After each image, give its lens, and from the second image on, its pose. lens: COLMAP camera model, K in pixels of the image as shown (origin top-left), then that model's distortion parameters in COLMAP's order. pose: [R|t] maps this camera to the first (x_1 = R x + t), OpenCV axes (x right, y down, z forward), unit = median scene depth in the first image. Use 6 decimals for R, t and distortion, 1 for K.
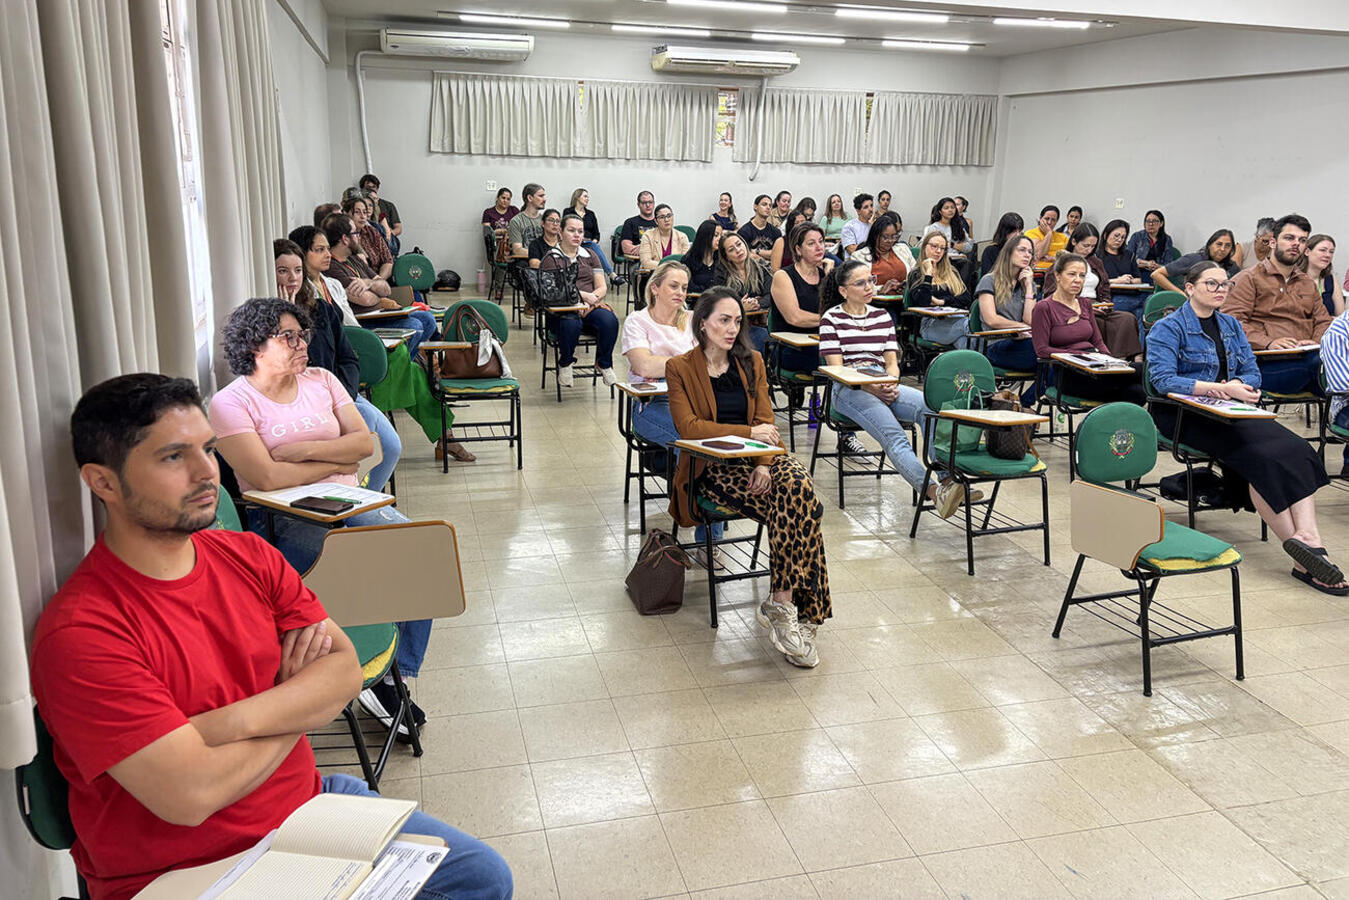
lens RADIAL K [[1013.5, 0, 638.4], [0, 1013.5, 448.8], [0, 0, 1]] dist [0.000680, 0.000454]
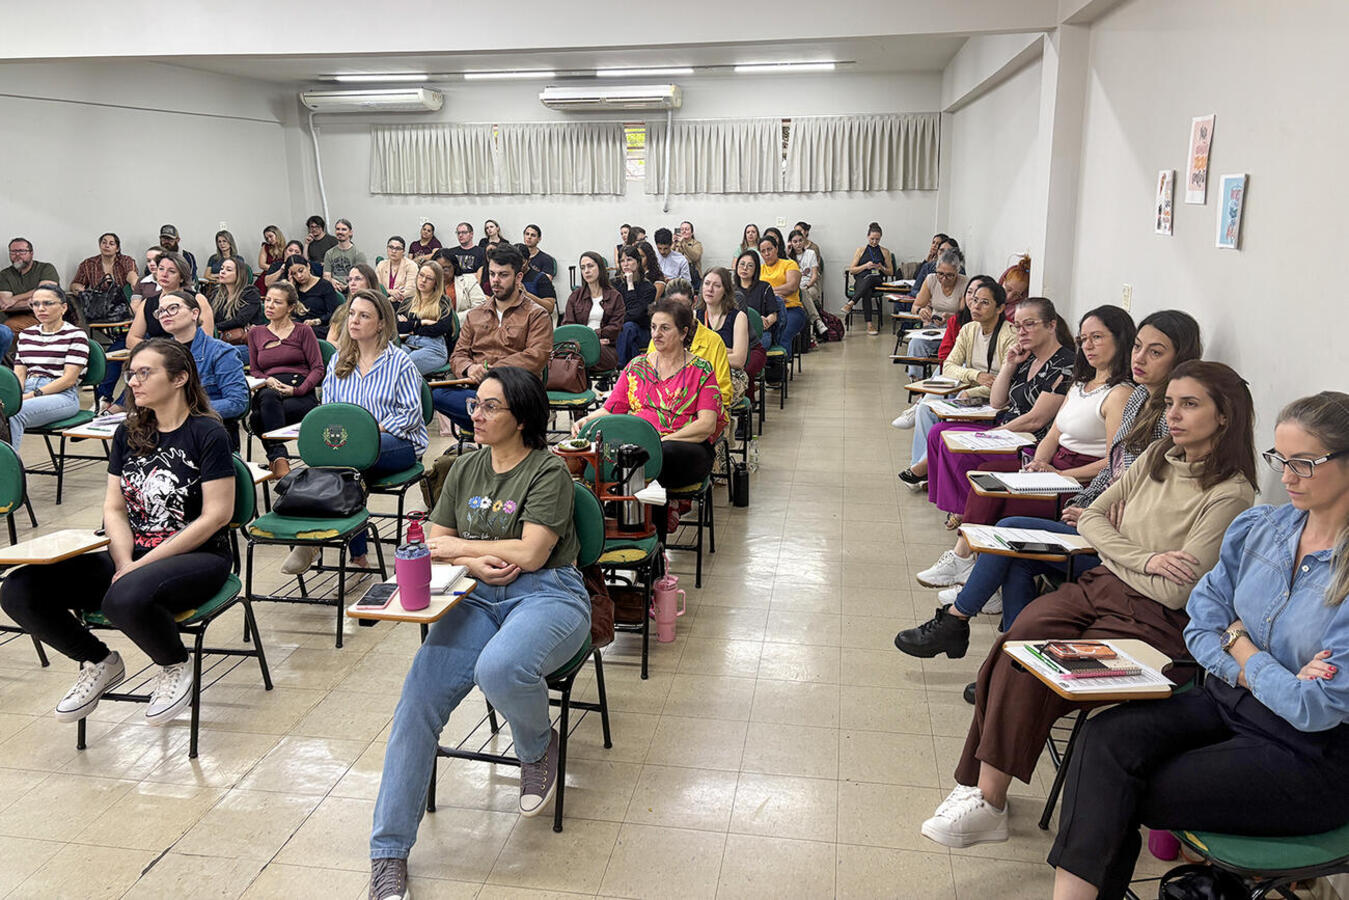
lens RADIAL K [[990.3, 0, 675.1], [0, 990.3, 406.1], [0, 0, 1]] dist [-0.000265, 0.003333]
pose [[0.921278, 0.050519, -0.385610, 0.533860], [-0.078226, 0.995334, -0.056495, -0.019080], [0.380956, 0.082212, 0.920931, 0.121991]]
